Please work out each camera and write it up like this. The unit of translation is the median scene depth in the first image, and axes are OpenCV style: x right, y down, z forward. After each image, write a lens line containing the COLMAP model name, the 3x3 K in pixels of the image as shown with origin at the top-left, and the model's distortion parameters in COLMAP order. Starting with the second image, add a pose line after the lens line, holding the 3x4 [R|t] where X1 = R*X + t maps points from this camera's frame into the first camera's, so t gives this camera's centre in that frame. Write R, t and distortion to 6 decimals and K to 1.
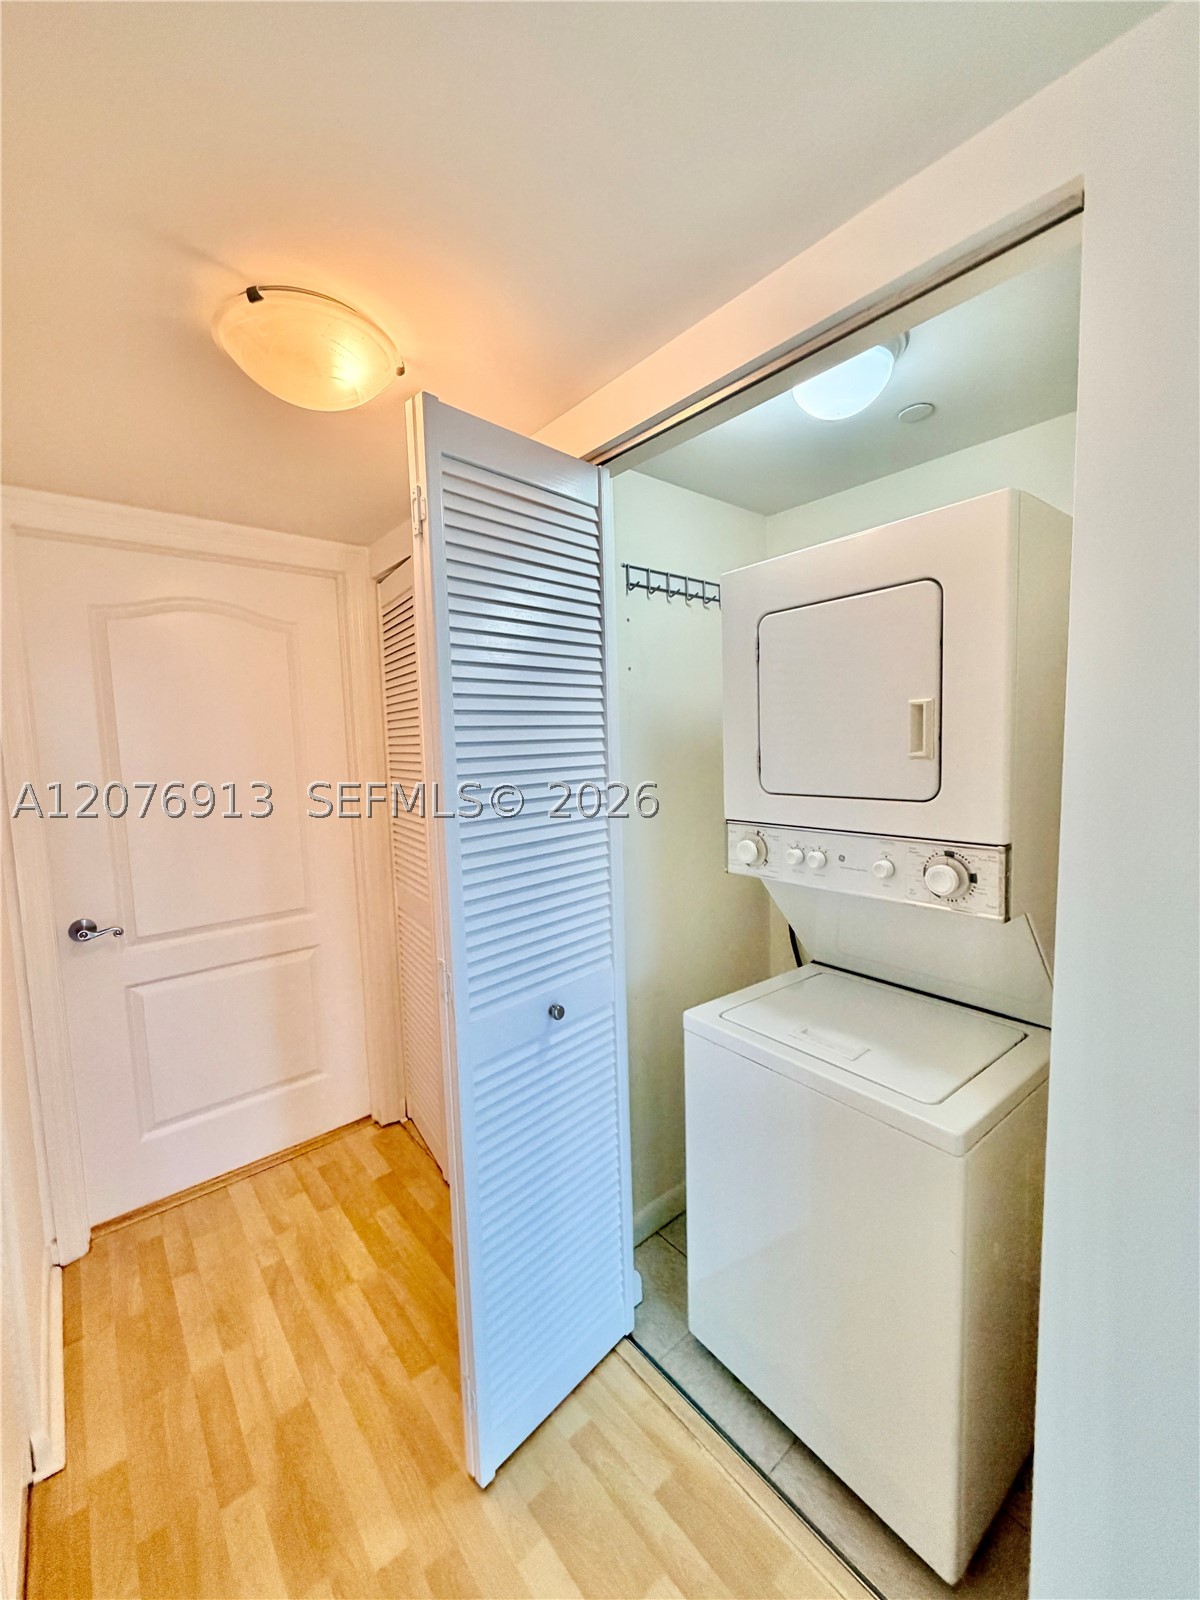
lens RADIAL K [[635.2, 0, 599.6], [0, 635.2, 793.4], [0, 0, 1]] dist [-0.001147, 0.000195]
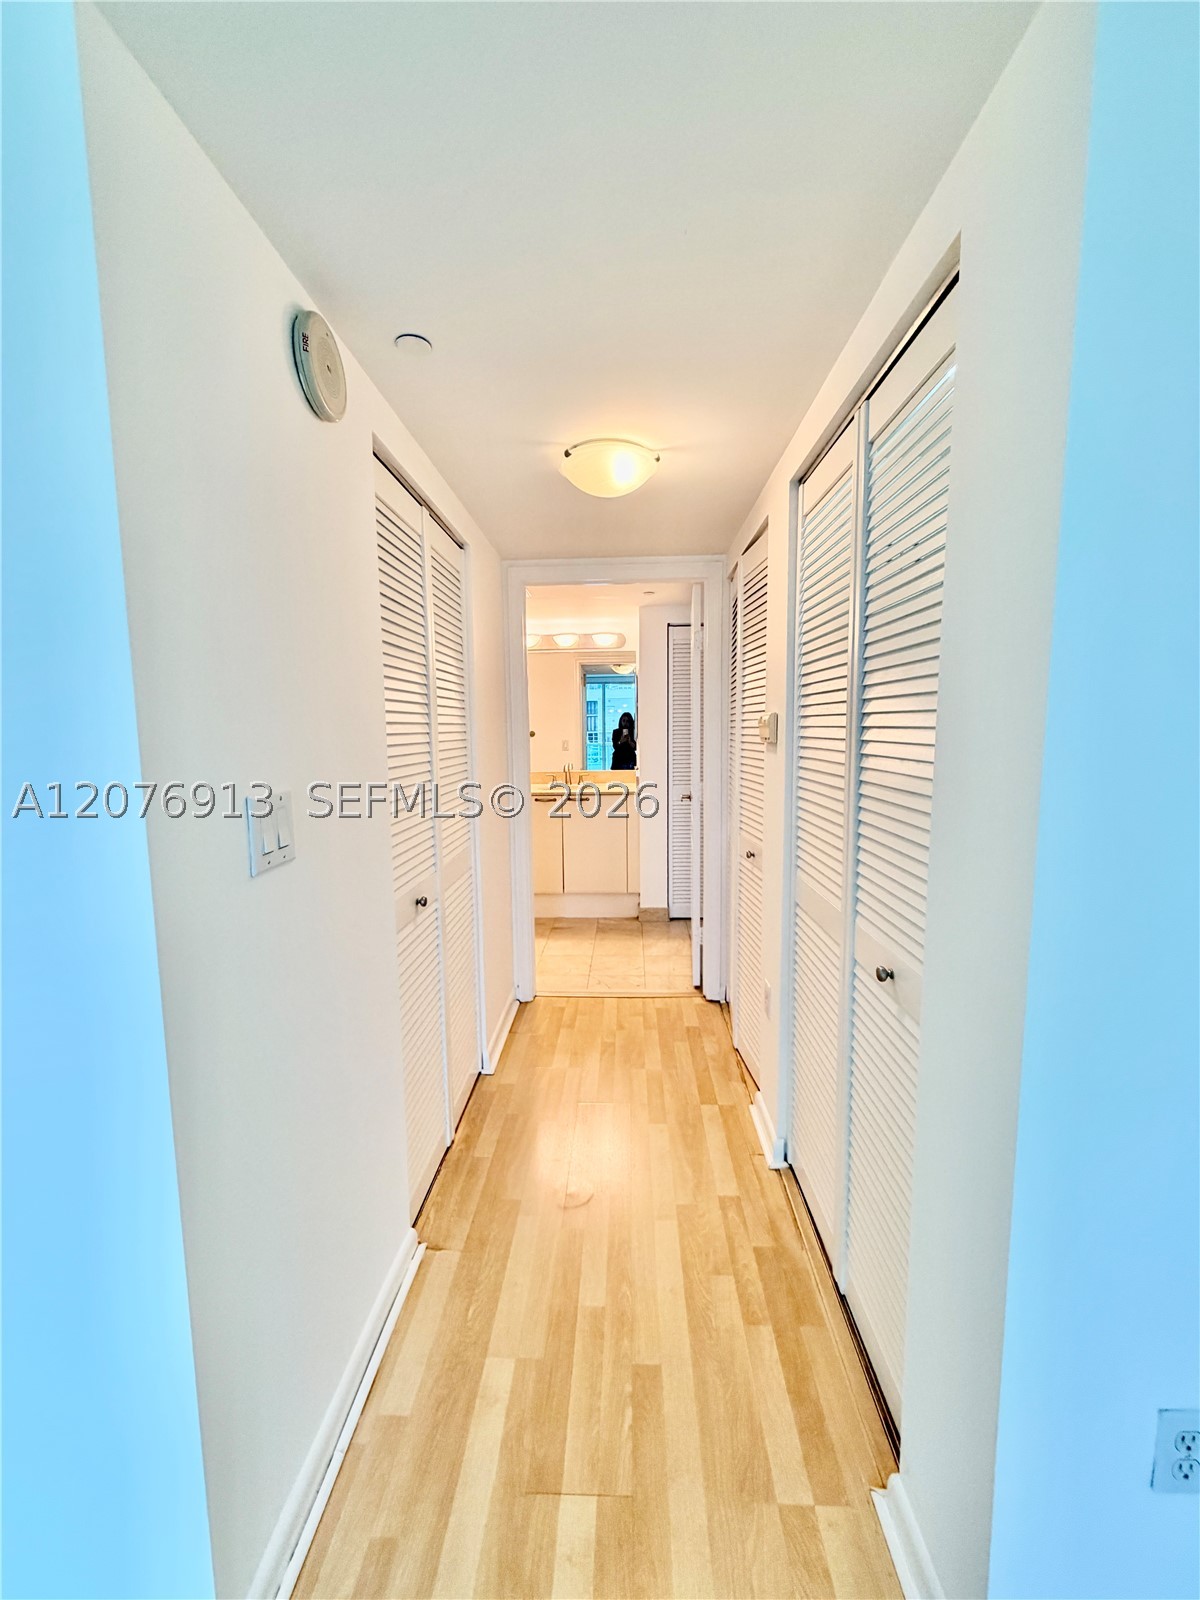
lens RADIAL K [[635.2, 0, 598.0], [0, 635.2, 791.4], [0, 0, 1]] dist [-0.001147, 0.000195]
pose [[0.735459, 0.088926, -0.671709, 0.512129], [-0.066151, 0.996038, 0.059433, 0.047959], [0.674332, 0.000724, 0.738428, -0.184220]]
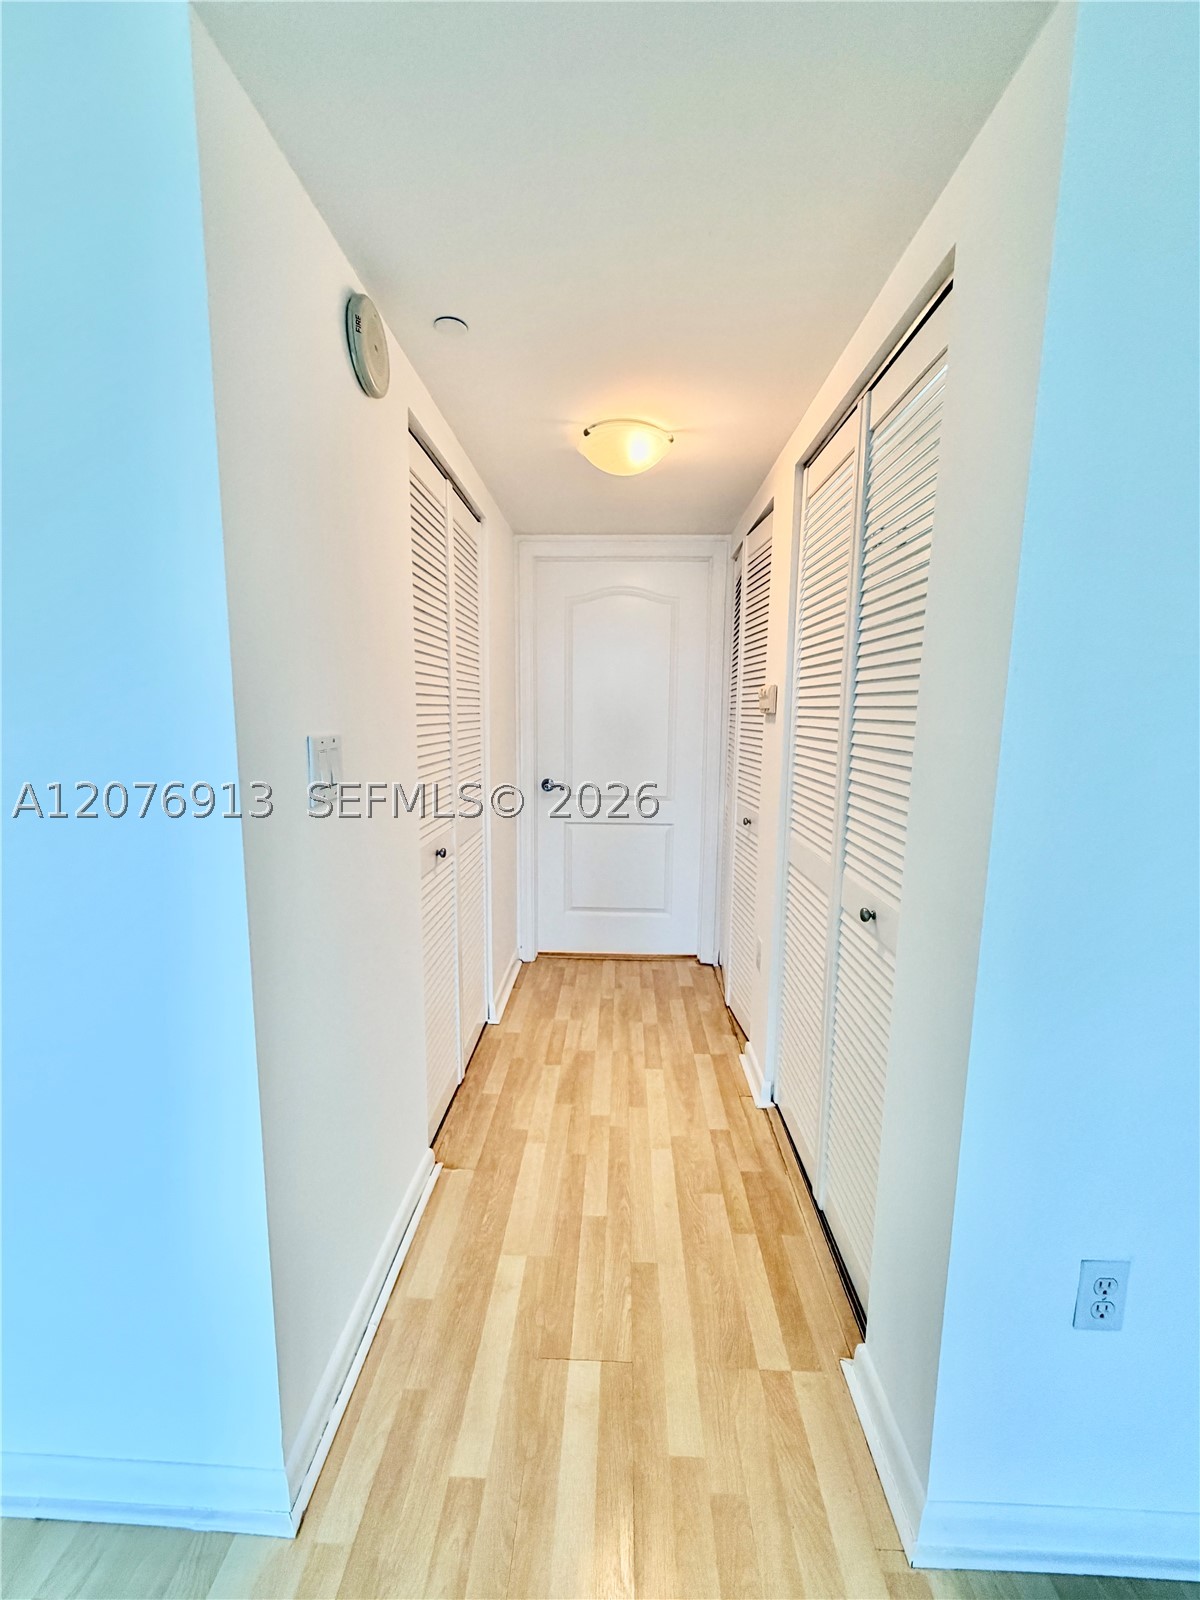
lens RADIAL K [[635.2, 0, 599.4], [0, 635.2, 790.2], [0, 0, 1]] dist [-0.001147, 0.000195]
pose [[0.740082, 0.122602, -0.661247, 0.548763], [-0.088949, 0.992449, 0.084456, 0.083219], [0.666609, -0.003687, 0.745399, -0.261459]]
